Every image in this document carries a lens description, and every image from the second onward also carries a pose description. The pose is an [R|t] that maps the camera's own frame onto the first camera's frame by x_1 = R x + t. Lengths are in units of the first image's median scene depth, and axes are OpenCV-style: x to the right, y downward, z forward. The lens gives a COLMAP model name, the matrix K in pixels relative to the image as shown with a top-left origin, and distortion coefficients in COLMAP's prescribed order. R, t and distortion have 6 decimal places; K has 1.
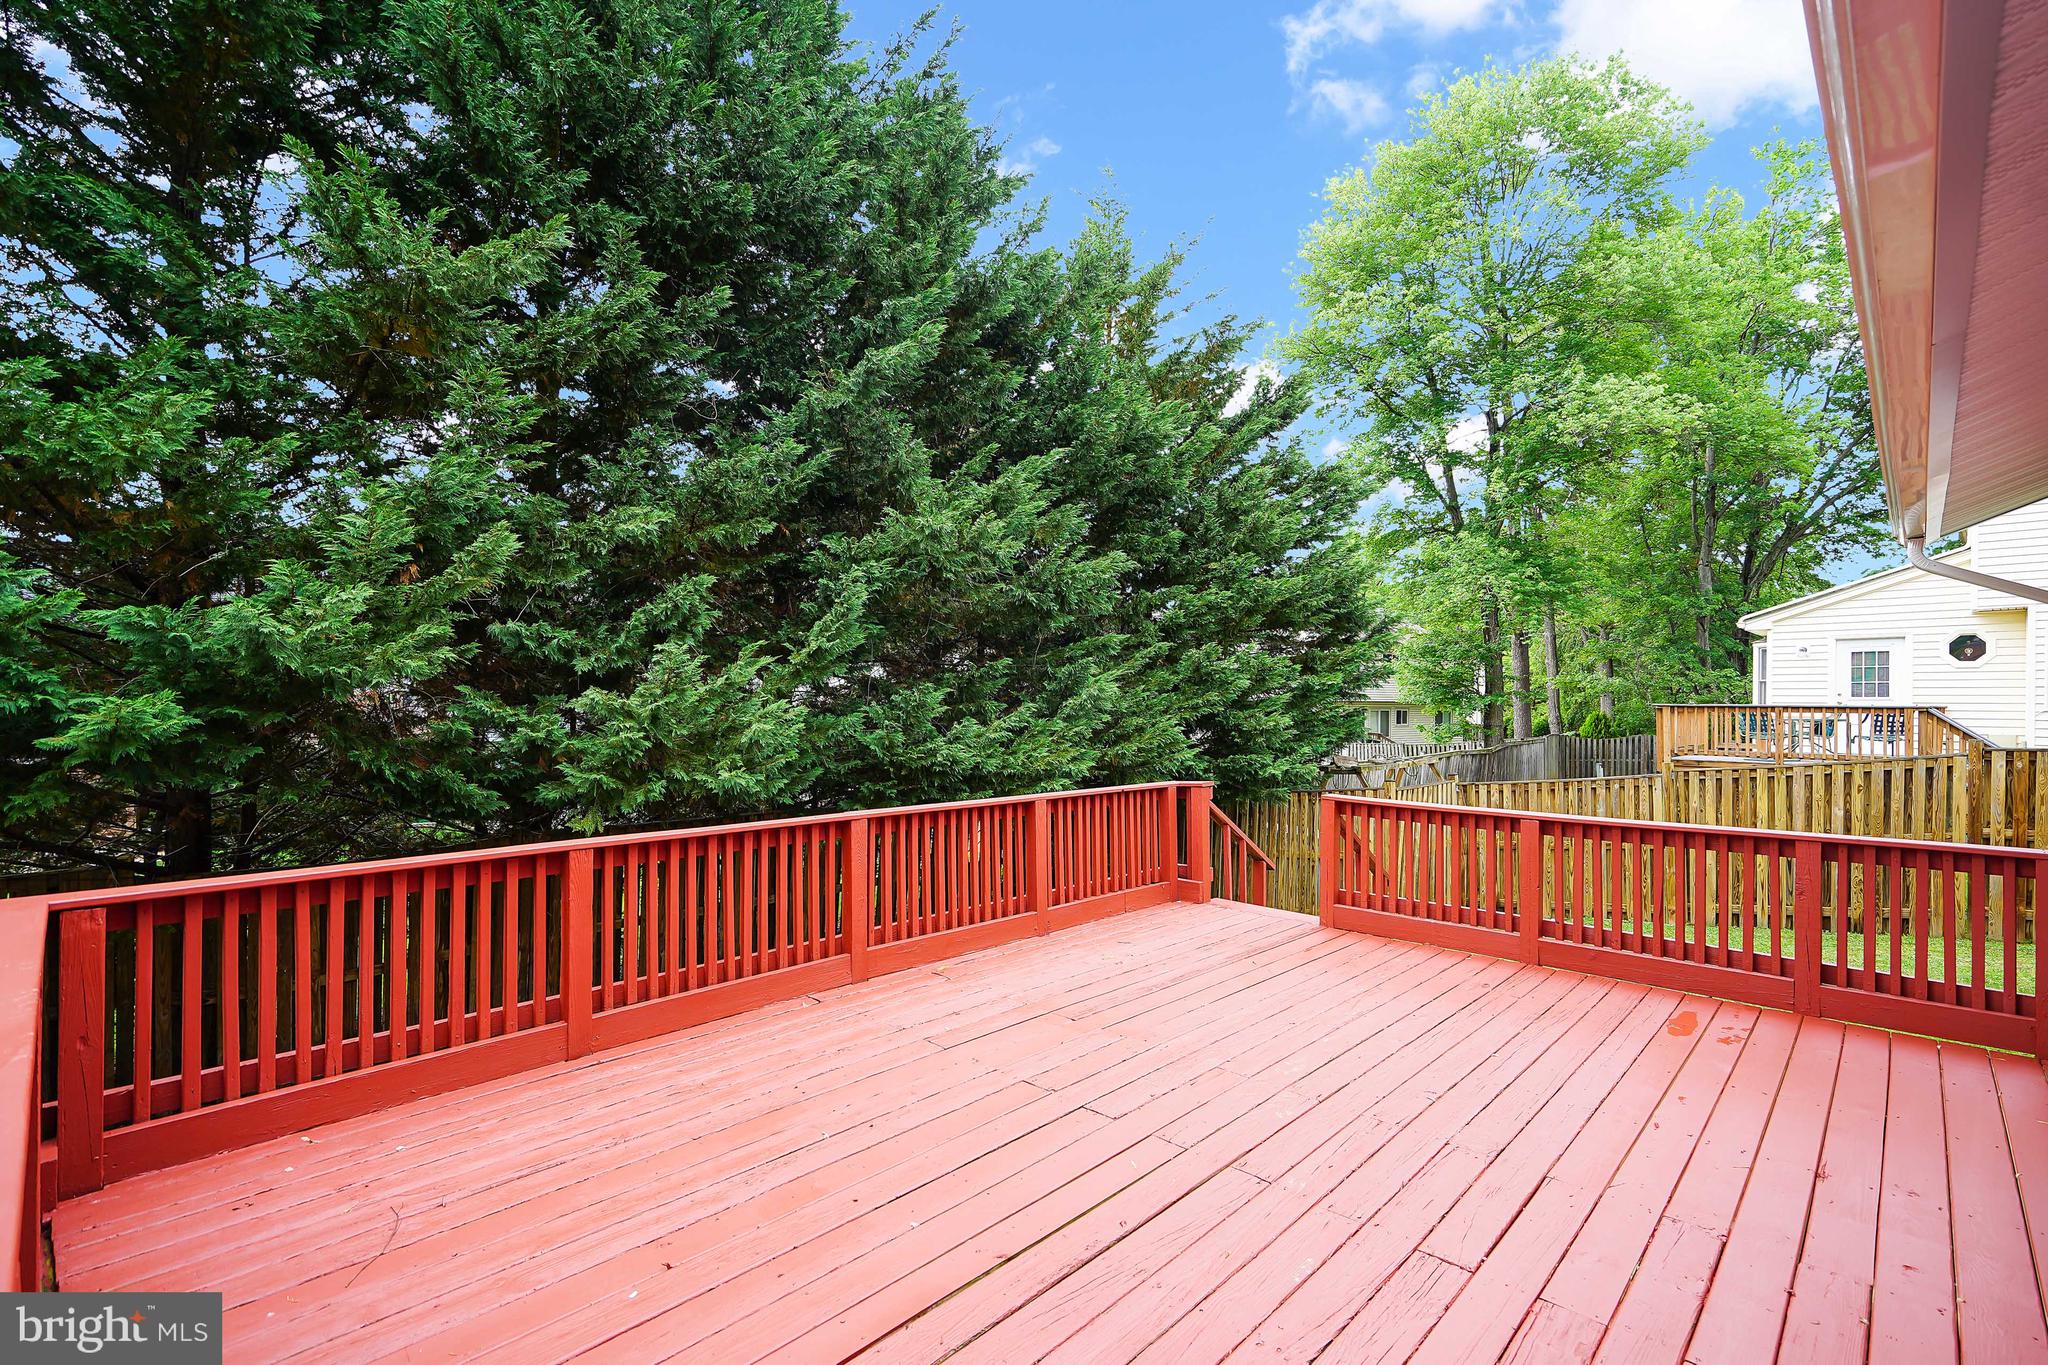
lens RADIAL K [[930.3, 0, 1023.4], [0, 930.3, 698.0], [0, 0, 1]] dist [-0.001730, -0.000579]
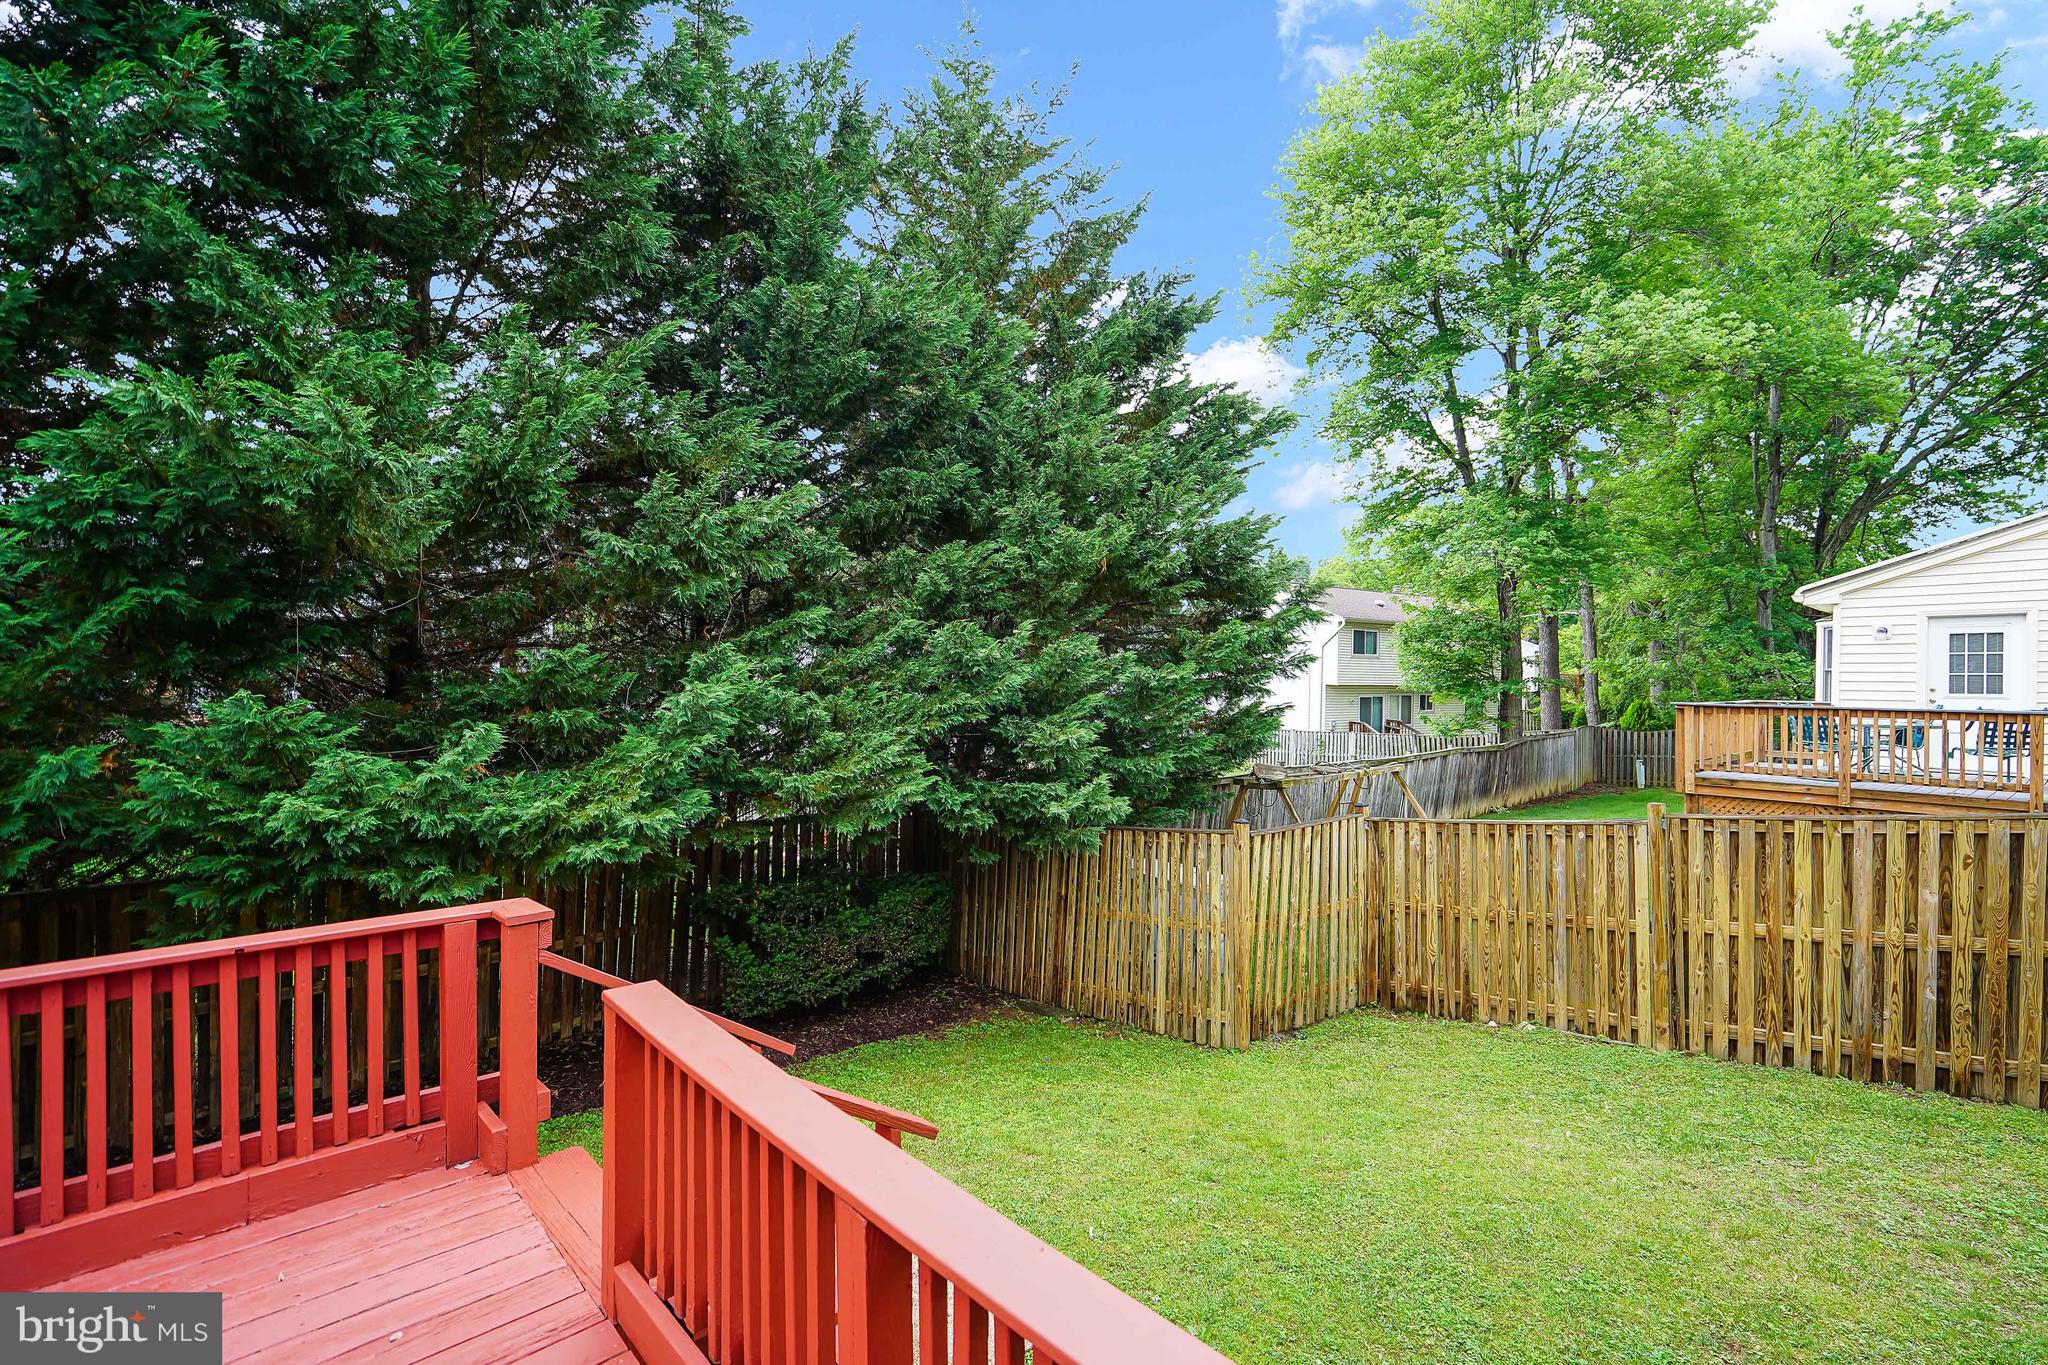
lens RADIAL K [[925.5, 0, 1024.0], [0, 925.5, 682.5], [0, 0, 1]] dist [-0.001936, -0.000106]
pose [[0.998454, 0.003809, -0.055459, 0.126179], [-0.003454, 0.999973, 0.006494, -0.008184], [0.055483, -0.006292, 0.998440, 0.144357]]
